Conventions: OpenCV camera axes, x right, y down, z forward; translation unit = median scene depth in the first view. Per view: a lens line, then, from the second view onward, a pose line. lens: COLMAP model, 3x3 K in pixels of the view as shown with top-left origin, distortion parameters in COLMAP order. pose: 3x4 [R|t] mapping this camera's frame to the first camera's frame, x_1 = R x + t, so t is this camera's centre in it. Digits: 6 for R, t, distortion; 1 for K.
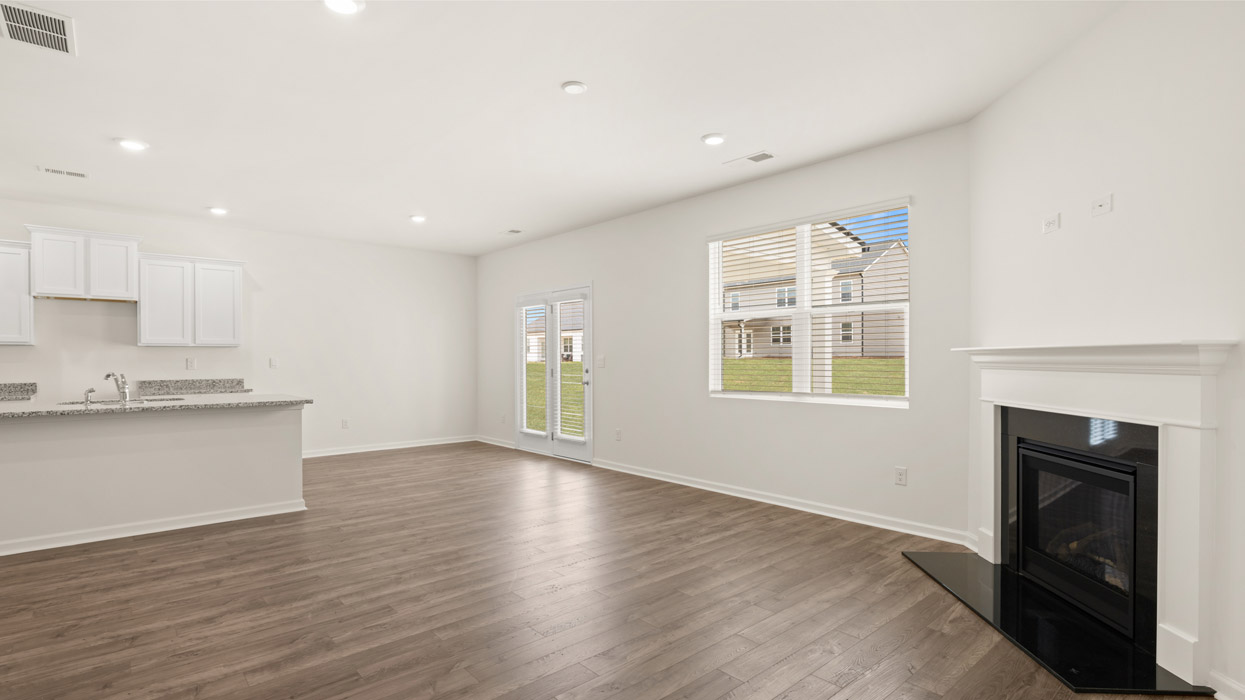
lens RADIAL K [[583.2, 0, 617.7], [0, 583.2, 359.7], [0, 0, 1]] dist [-0.004558, -0.001670]
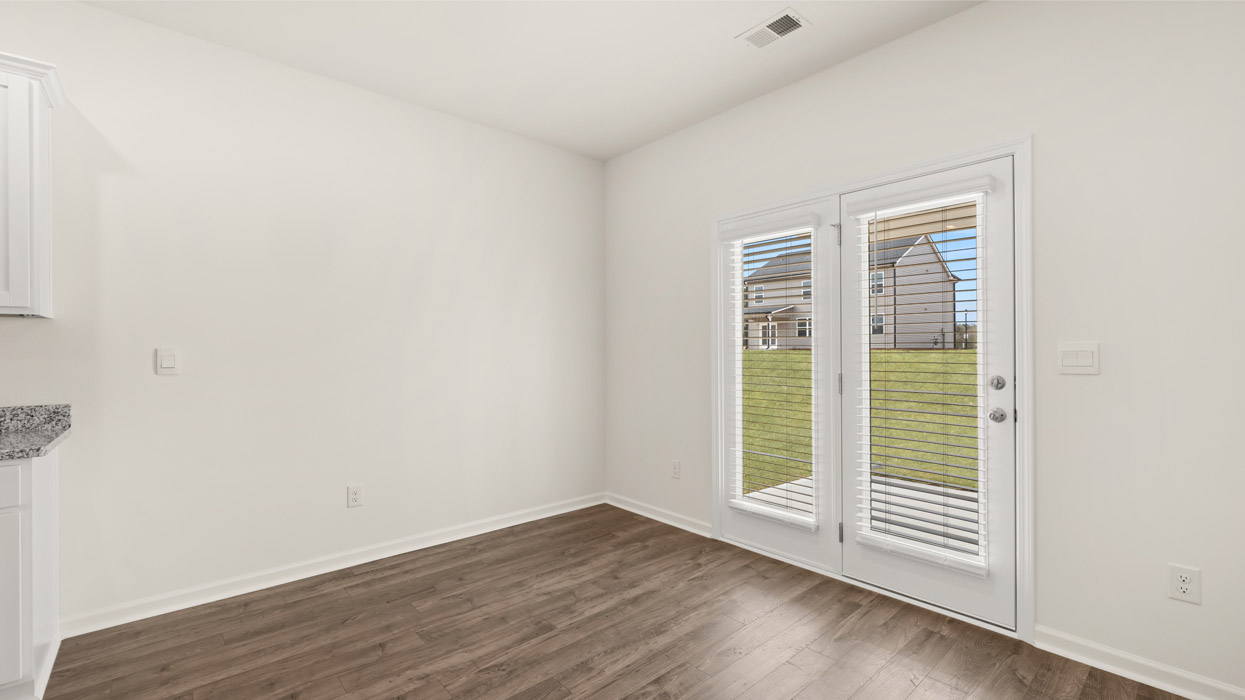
lens RADIAL K [[527.9, 0, 626.9], [0, 527.9, 348.2], [0, 0, 1]] dist [0.000209, -0.000688]
pose [[0.999987, -0.000588, 0.005149, -0.388511], [0.000622, 0.999978, -0.006608, -0.001068], [-0.005145, 0.006611, 0.999965, 0.886236]]
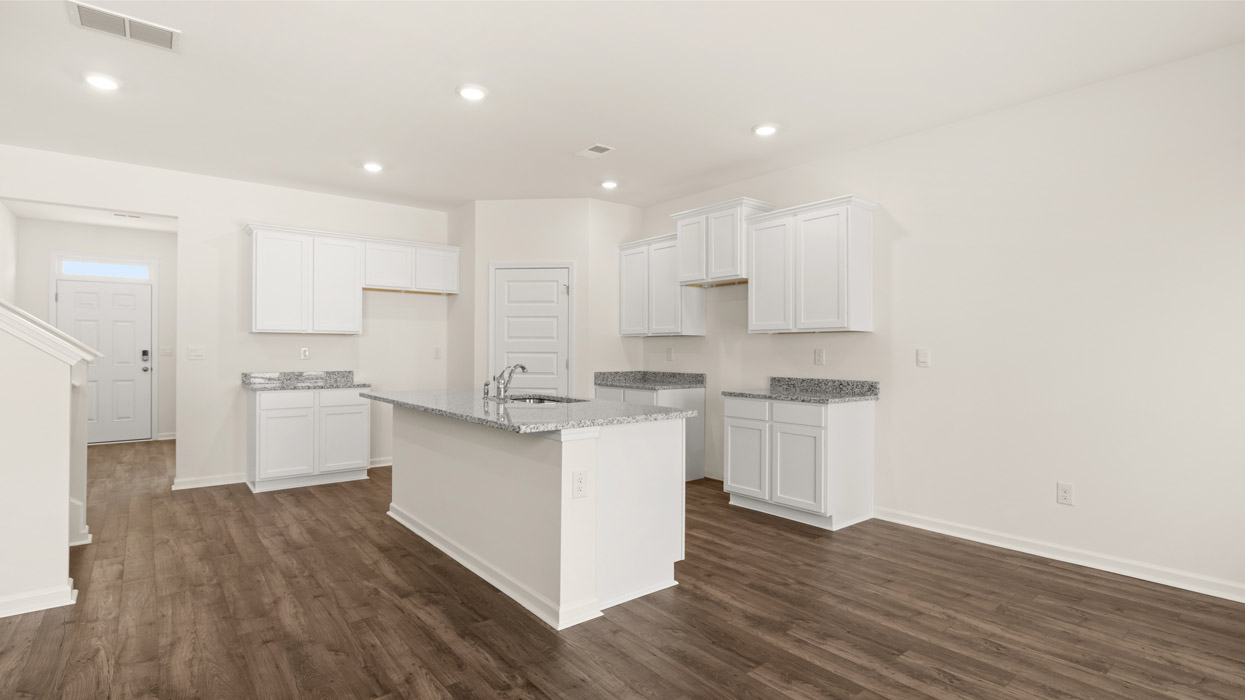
lens RADIAL K [[583.2, 0, 617.5], [0, 583.2, 358.3], [0, 0, 1]] dist [-0.004558, -0.001670]
pose [[-0.039406, 0.017082, -0.999077, -0.004386], [-0.007456, 0.999821, 0.017389, -0.002843], [0.999195, 0.008134, -0.039271, 0.994014]]
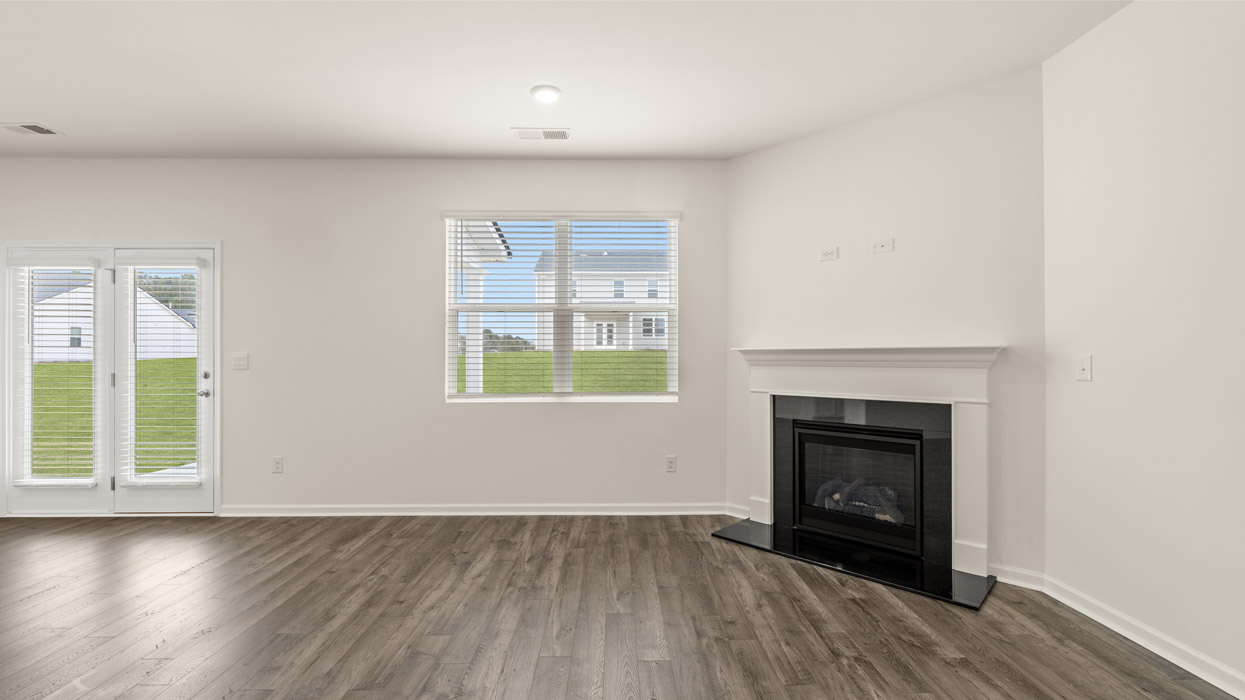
lens RADIAL K [[527.9, 0, 621.2], [0, 527.9, 351.4], [0, 0, 1]] dist [0.000209, -0.000688]
pose [[0.652423, 0.007537, 0.757818, -0.265587], [0.000821, 0.999943, -0.010652, -0.001321], [-0.757855, 0.007572, 0.652379, 0.337098]]
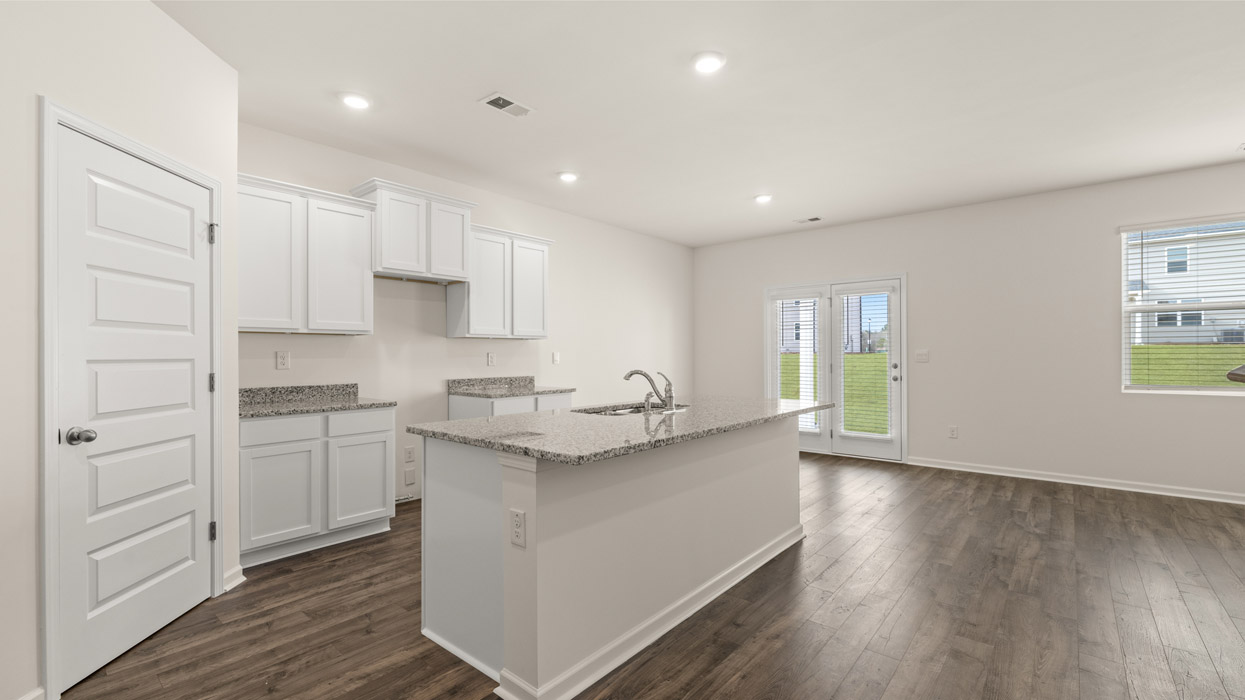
lens RADIAL K [[527.9, 0, 614.7], [0, 527.9, 356.6], [0, 0, 1]] dist [0.000209, -0.000688]
pose [[0.989623, -0.000801, 0.143686, -0.849387], [0.000706, 0.999999, 0.000712, 0.003774], [-0.143686, -0.000604, 0.989623, 0.271033]]
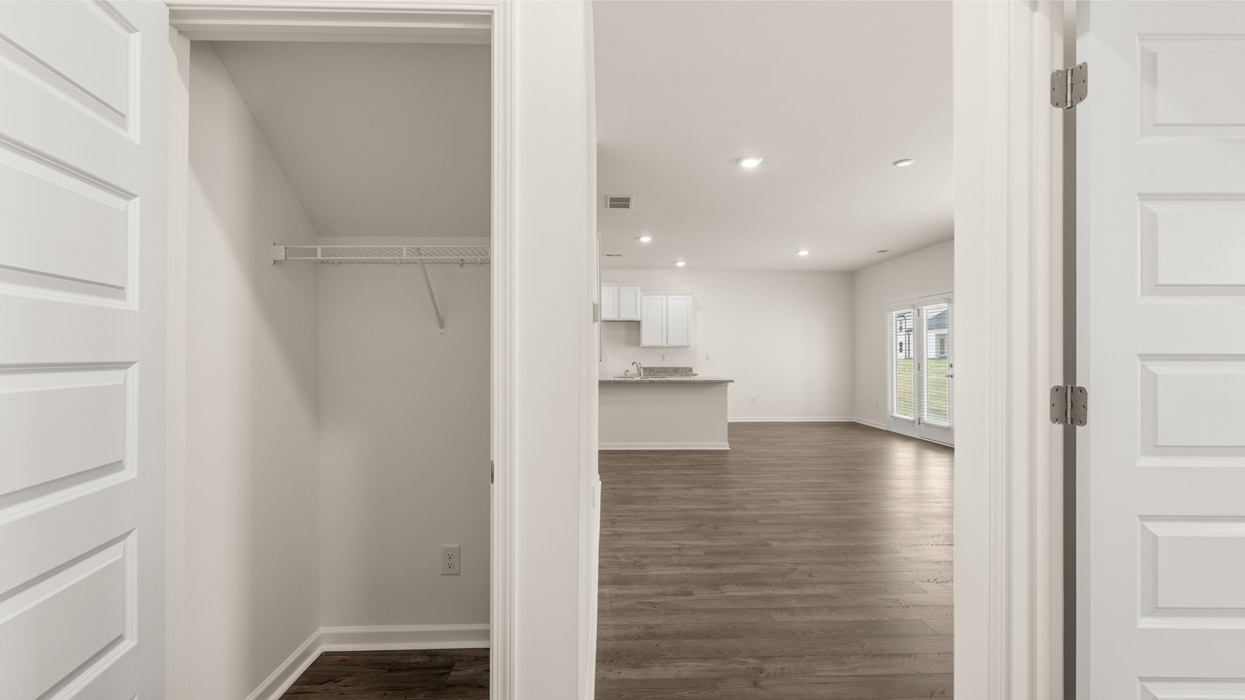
lens RADIAL K [[527.9, 0, 616.0], [0, 527.9, 352.4], [0, 0, 1]] dist [0.000209, -0.000688]
pose [[0.768251, -0.000644, -0.640149, 0.142094], [-0.003253, 0.999983, -0.004909, 0.000875], [0.640141, 0.005854, 0.768235, -0.293021]]
